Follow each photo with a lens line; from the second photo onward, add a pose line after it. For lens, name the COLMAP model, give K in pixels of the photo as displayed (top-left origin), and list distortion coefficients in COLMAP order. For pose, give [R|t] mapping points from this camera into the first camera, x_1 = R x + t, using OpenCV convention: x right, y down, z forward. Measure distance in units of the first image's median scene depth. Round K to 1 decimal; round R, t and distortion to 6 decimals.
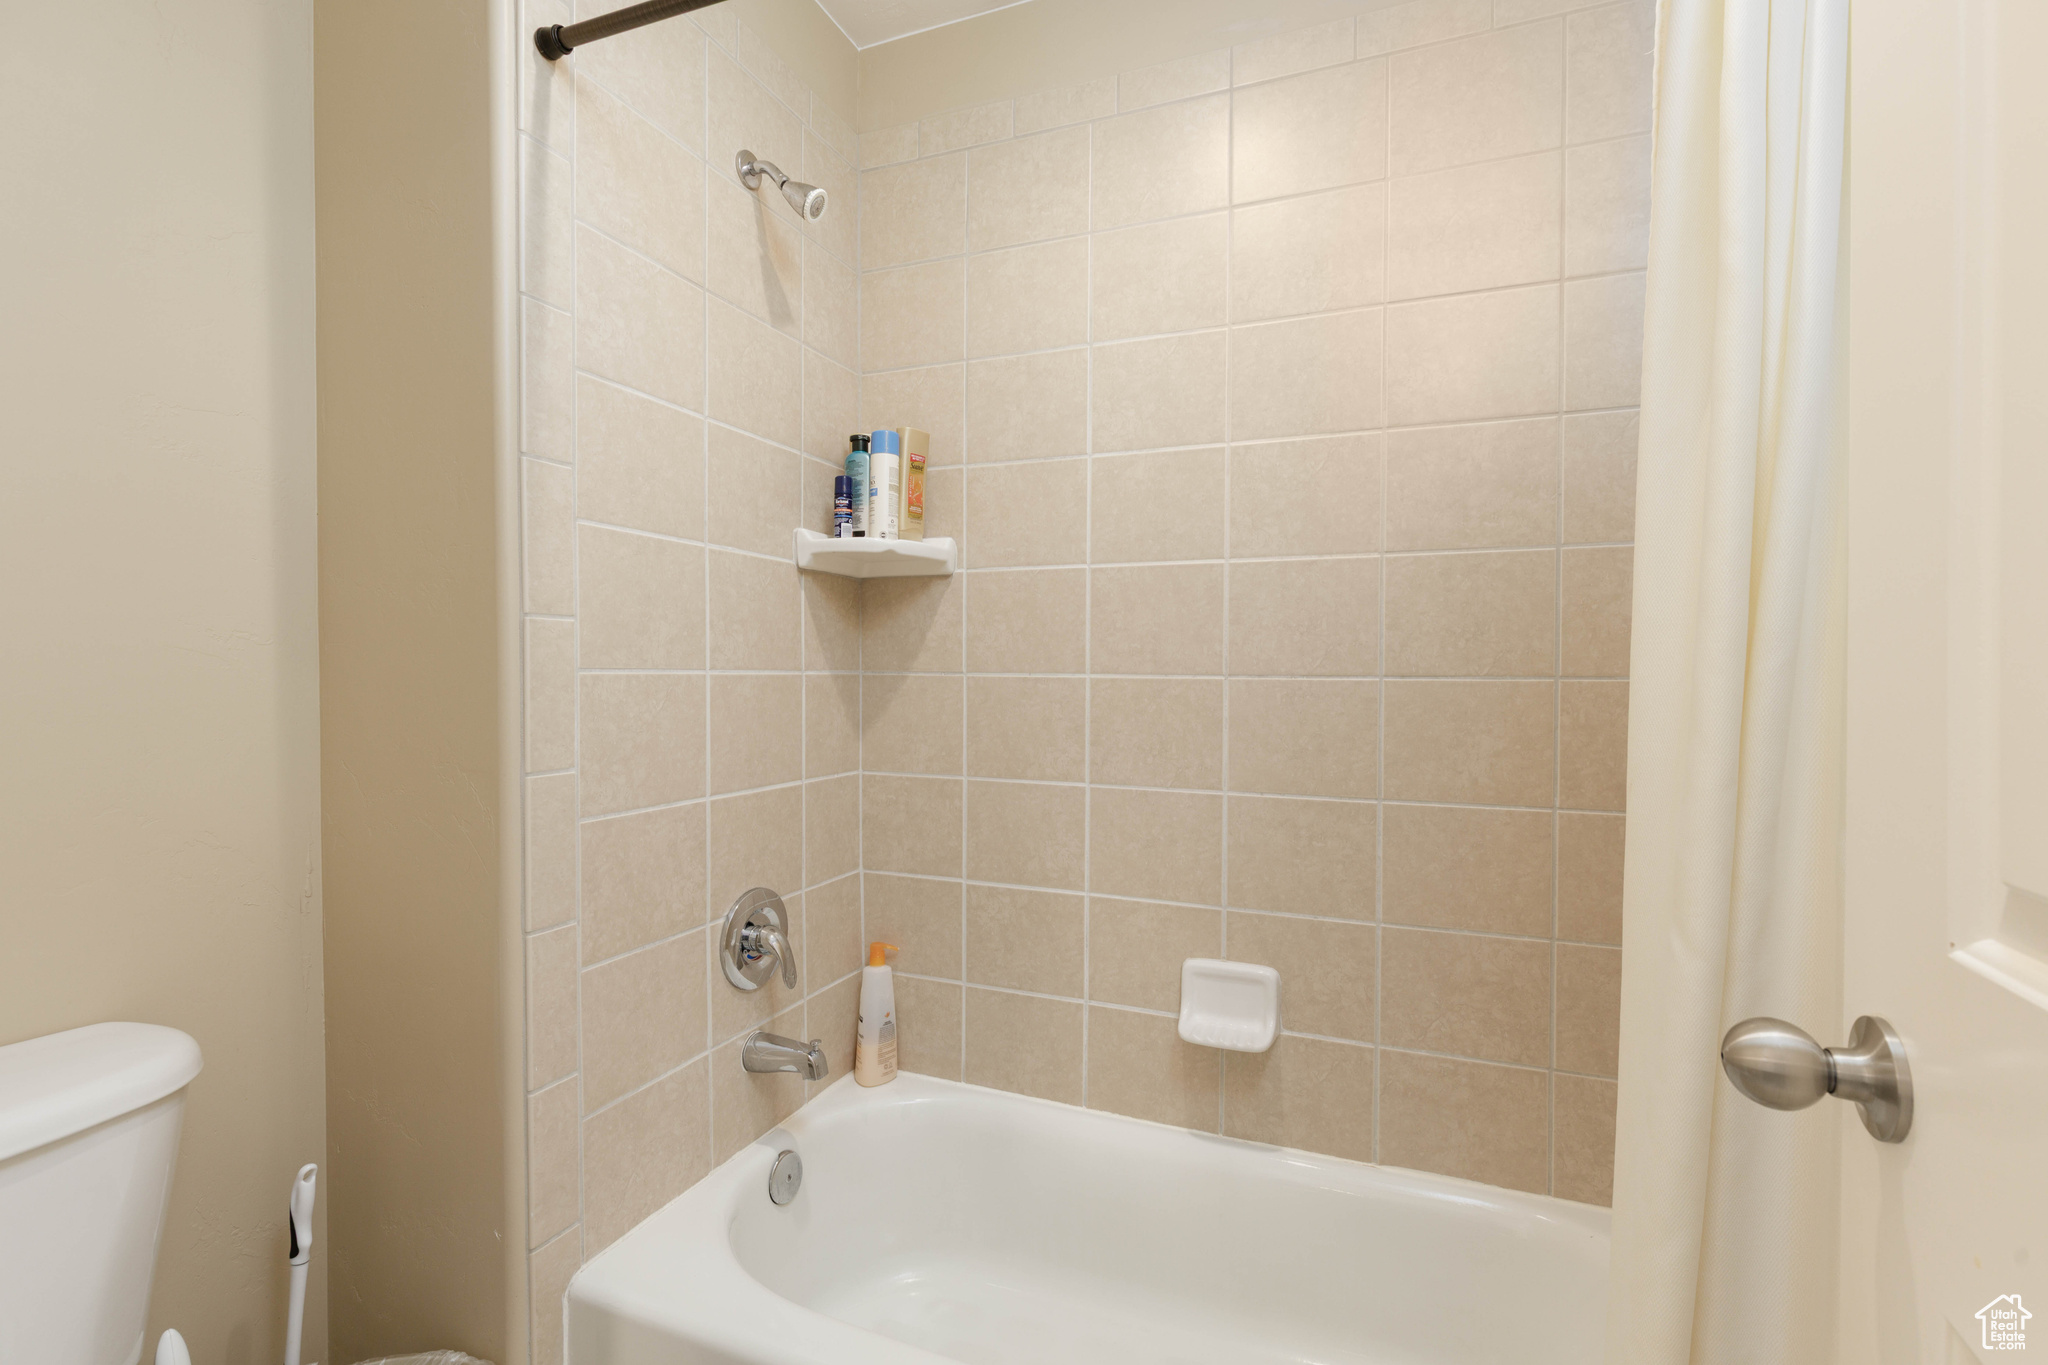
lens RADIAL K [[918.8, 0, 1031.3], [0, 918.8, 691.7], [0, 0, 1]] dist [0.003676, -0.000100]
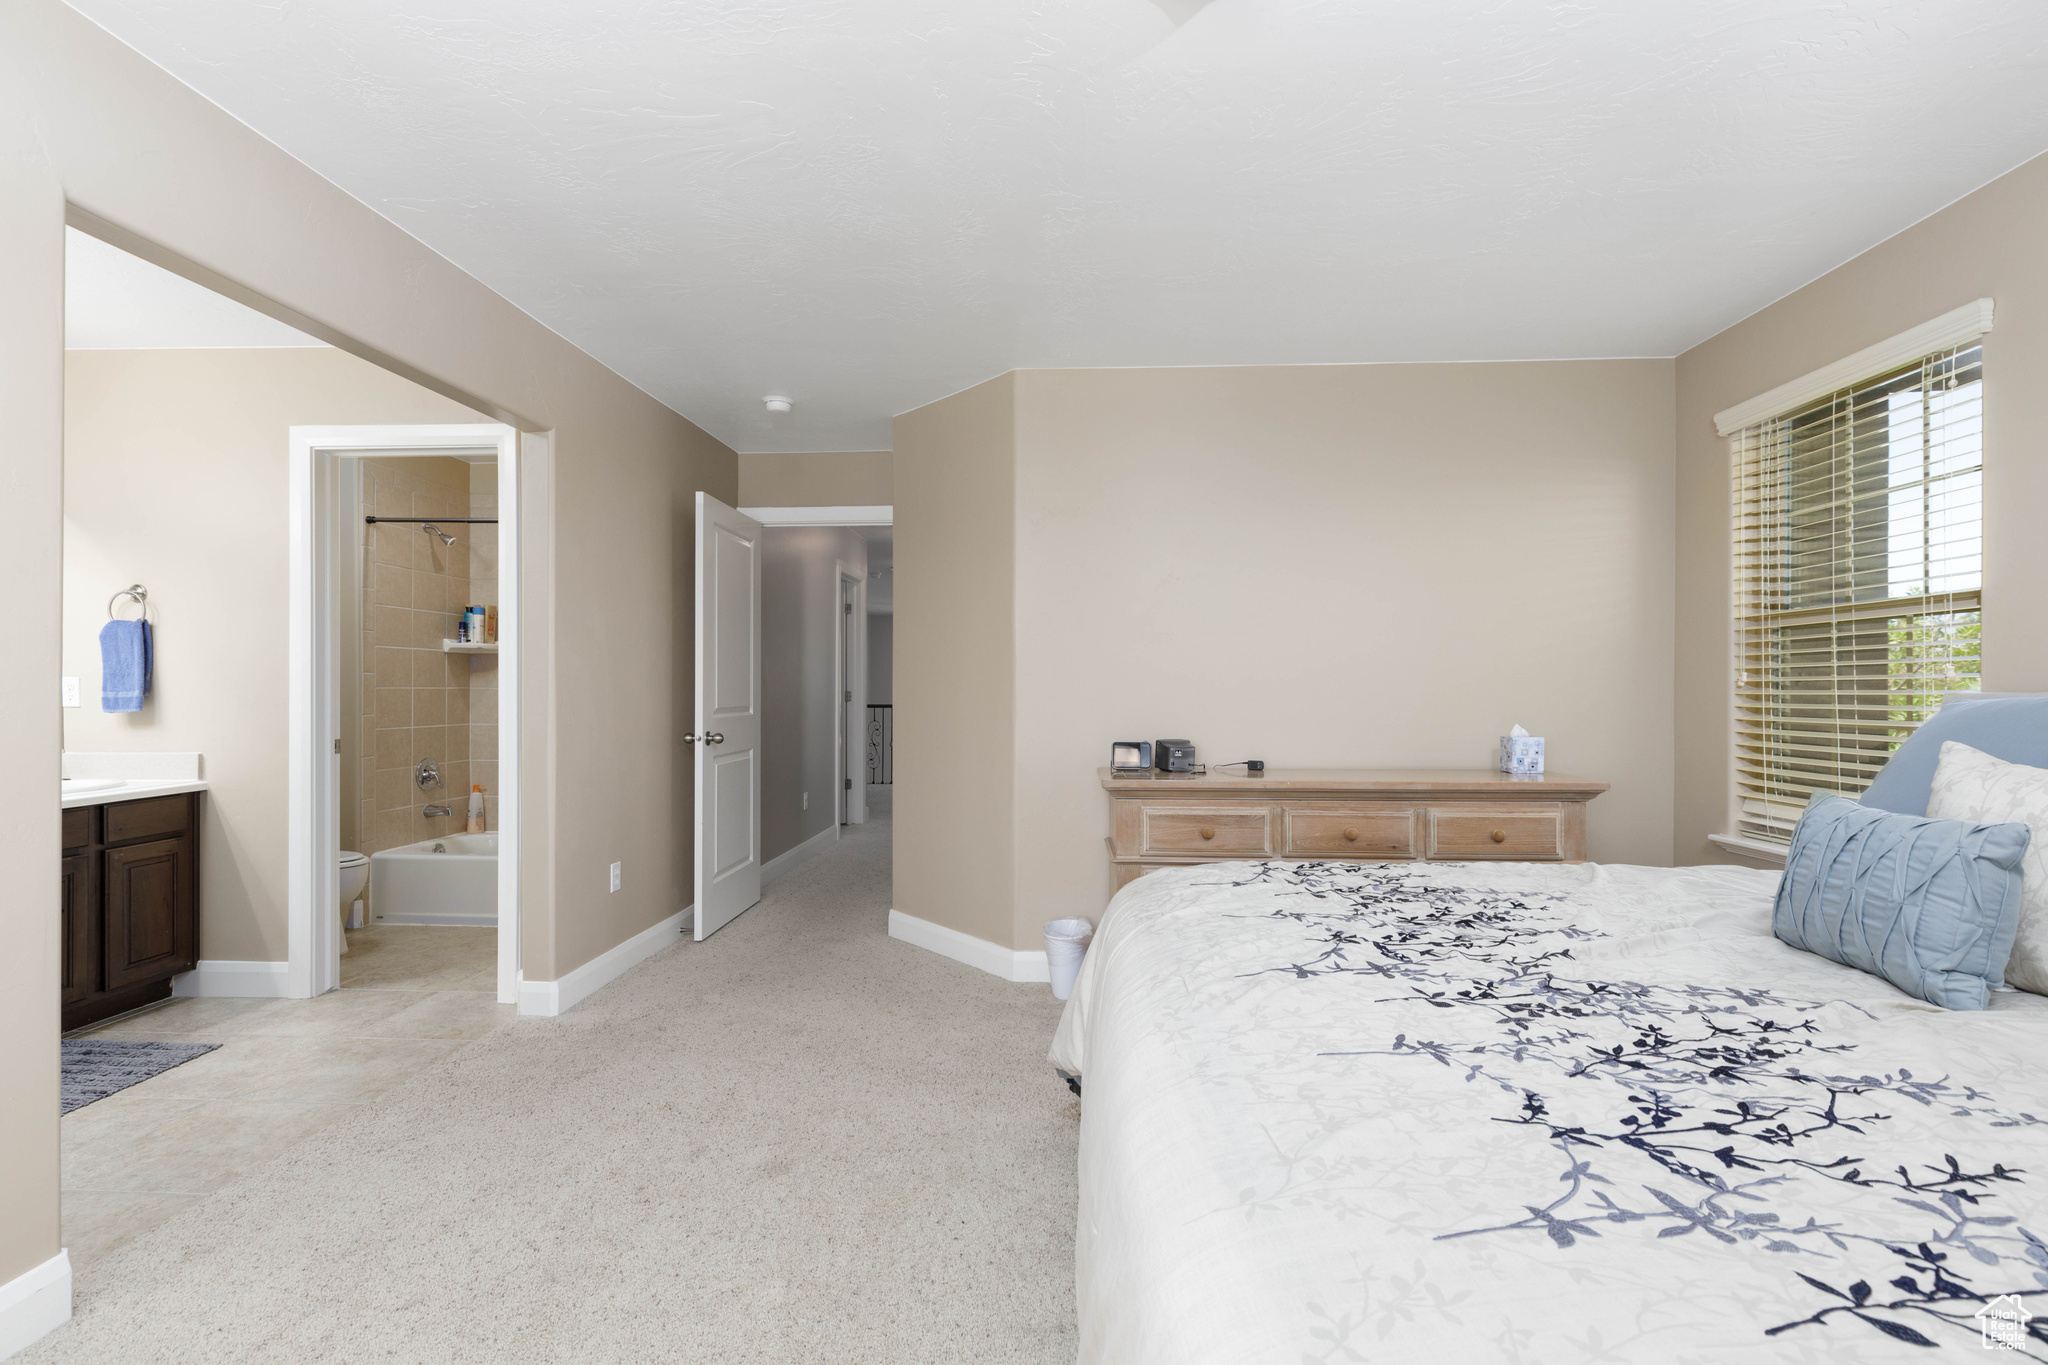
lens RADIAL K [[918.8, 0, 1014.9], [0, 918.8, 681.1], [0, 0, 1]] dist [0.003676, -0.000100]
pose [[0.949879, 0.002452, 0.312609, 0.562532], [0.002512, 0.999877, -0.015476, 0.007838], [-0.312609, 0.015485, 0.949756, -2.373001]]
